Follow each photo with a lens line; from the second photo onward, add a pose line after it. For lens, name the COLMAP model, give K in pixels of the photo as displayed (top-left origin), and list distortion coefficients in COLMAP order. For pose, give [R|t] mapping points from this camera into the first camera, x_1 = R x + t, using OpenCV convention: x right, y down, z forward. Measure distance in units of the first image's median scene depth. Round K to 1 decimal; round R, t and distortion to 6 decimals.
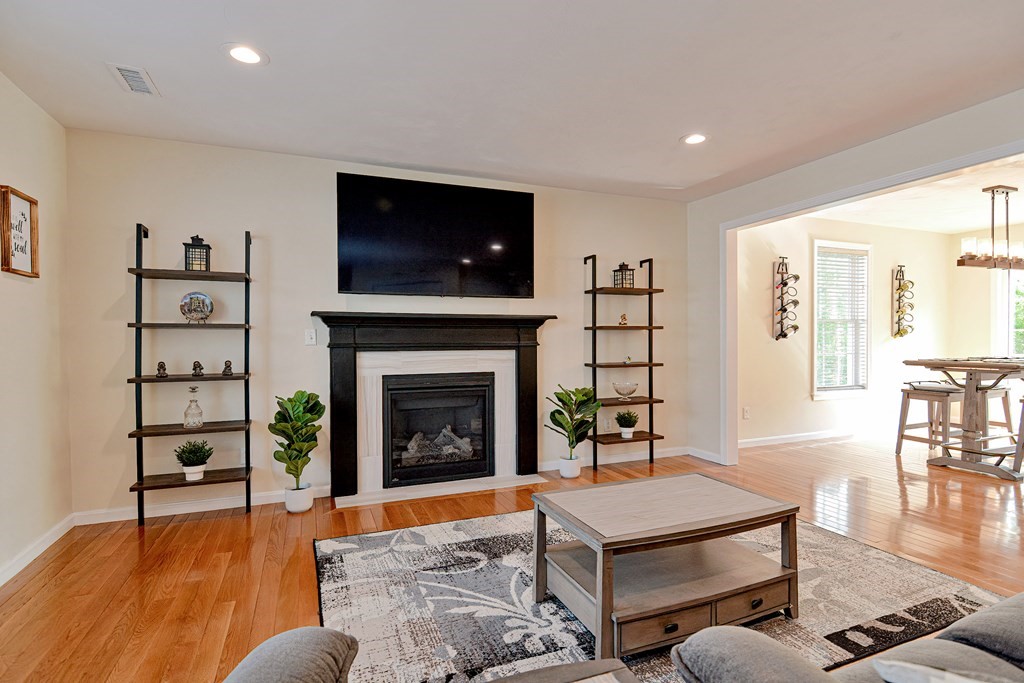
lens RADIAL K [[495.4, 0, 514.3], [0, 495.4, 340.9], [0, 0, 1]] dist [0.017370, -0.009905]
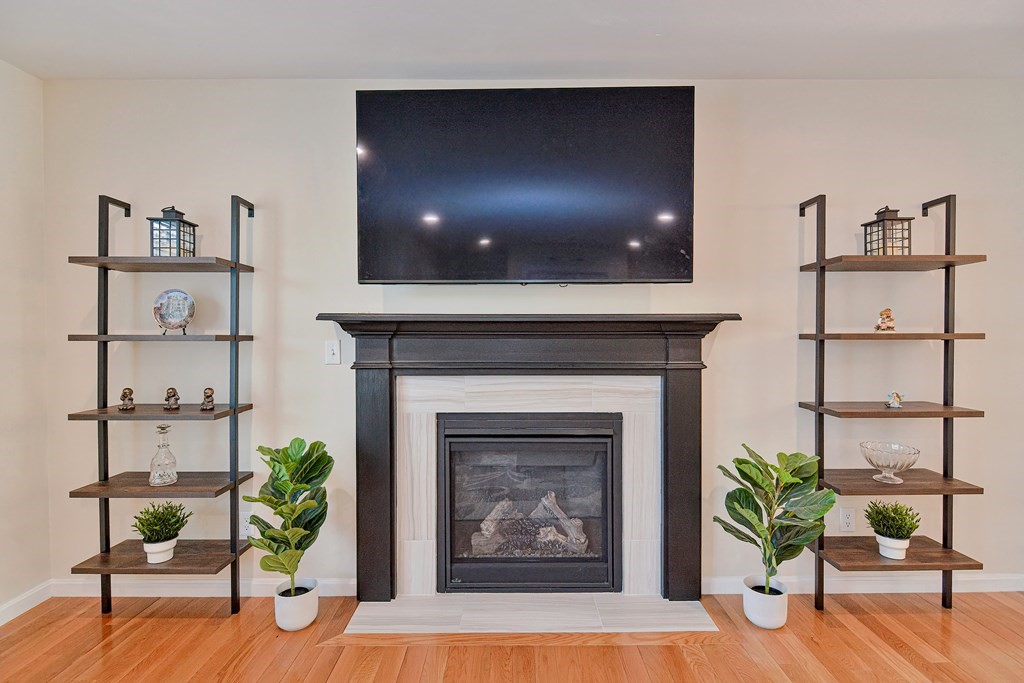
lens RADIAL K [[531.2, 0, 515.2], [0, 531.2, 343.1], [0, 0, 1]] dist [-0.003665, -0.001552]
pose [[0.936675, 0.007153, -0.350127, 0.058944], [-0.003680, 0.999937, 0.010583, -0.024985], [0.350181, -0.008624, 0.936642, 0.381962]]
